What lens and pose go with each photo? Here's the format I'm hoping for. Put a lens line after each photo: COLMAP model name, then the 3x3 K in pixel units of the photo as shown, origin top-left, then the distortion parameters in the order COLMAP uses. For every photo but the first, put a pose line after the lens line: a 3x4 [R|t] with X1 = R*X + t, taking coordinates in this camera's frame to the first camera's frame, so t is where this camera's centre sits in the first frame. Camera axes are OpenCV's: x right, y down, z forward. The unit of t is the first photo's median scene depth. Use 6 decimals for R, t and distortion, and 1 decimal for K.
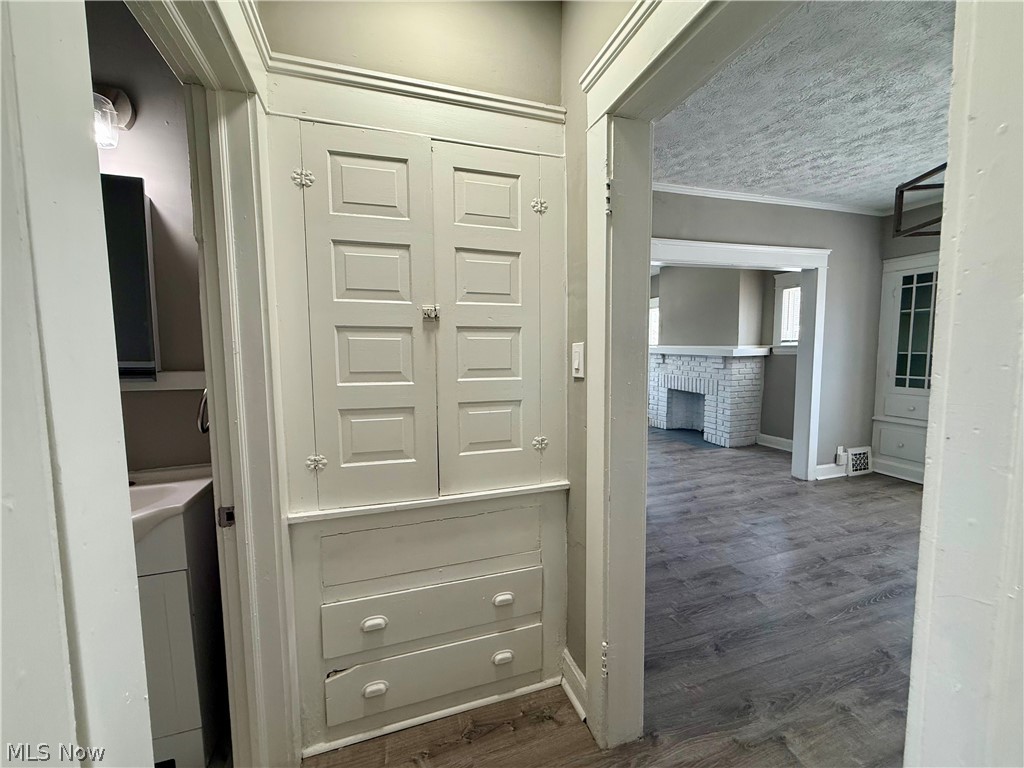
lens RADIAL K [[409.8, 0, 508.6], [0, 409.8, 384.1], [0, 0, 1]] dist [0.002328, 0.000458]
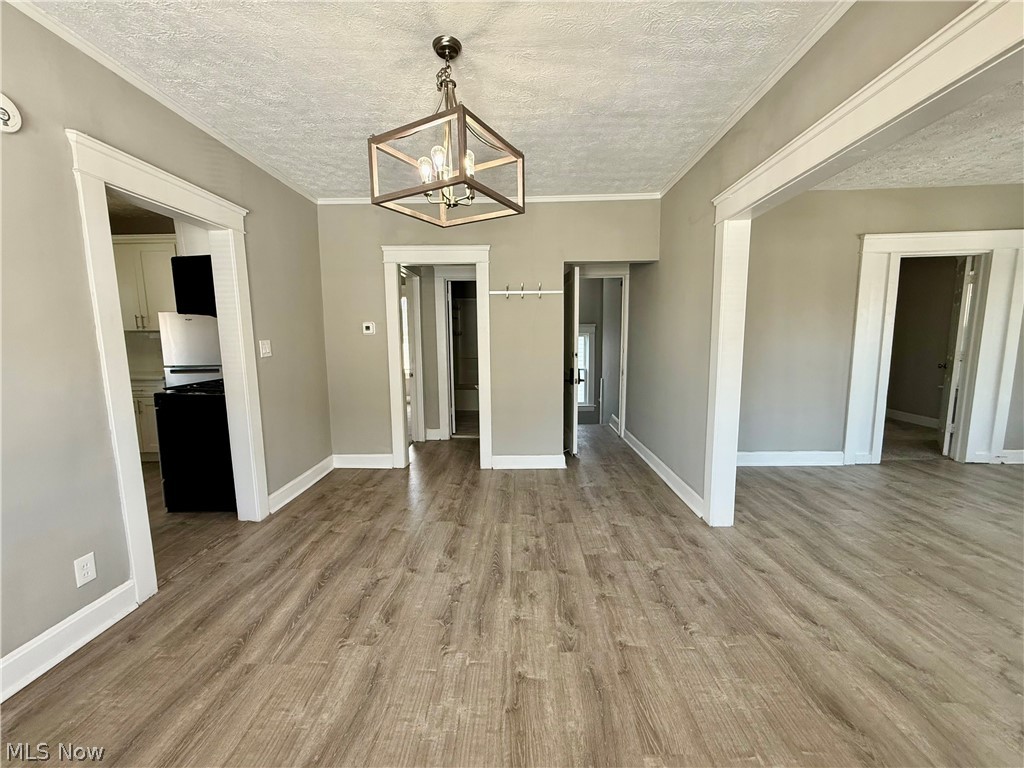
lens RADIAL K [[409.8, 0, 509.7], [0, 409.8, 384.2], [0, 0, 1]] dist [0.002328, 0.000458]
pose [[-0.337994, 0.126699, -0.932581, 1.036576], [-0.062748, 0.985659, 0.156652, -0.073091], [0.939054, 0.111465, -0.325197, 0.741052]]
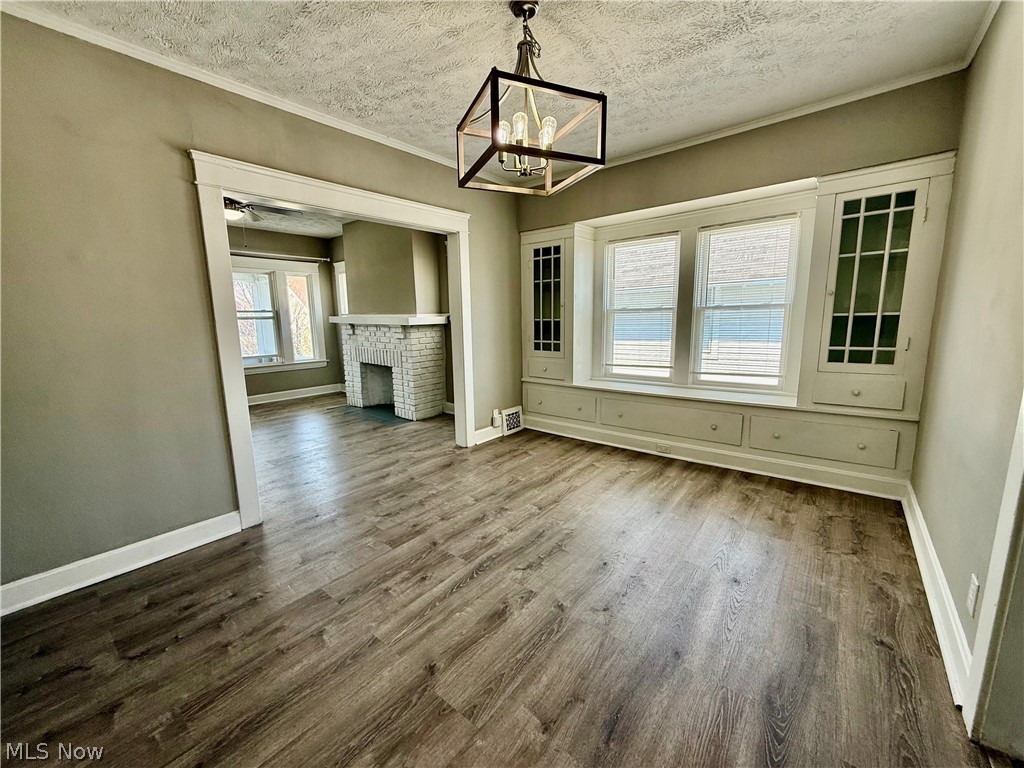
lens RADIAL K [[409.8, 0, 508.7], [0, 409.8, 384.0], [0, 0, 1]] dist [0.002328, 0.000458]
pose [[0.844283, -0.089229, 0.528417, 0.295049], [0.053397, 0.995141, 0.082724, 0.001335], [-0.533231, -0.041626, 0.844945, 0.097973]]
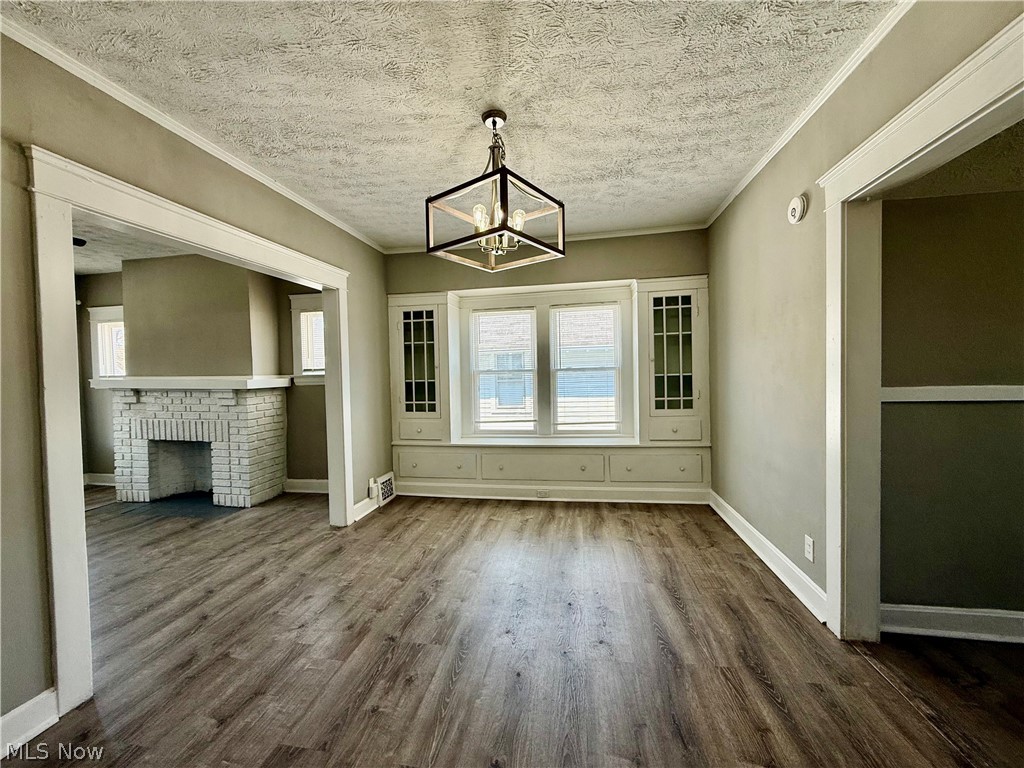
lens RADIAL K [[409.8, 0, 510.9], [0, 409.8, 383.5], [0, 0, 1]] dist [0.002328, 0.000458]
pose [[0.469256, -0.019303, 0.882851, 0.121002], [0.091844, 0.995406, -0.027053, -0.014333], [-0.878273, 0.093779, 0.468873, 0.248792]]
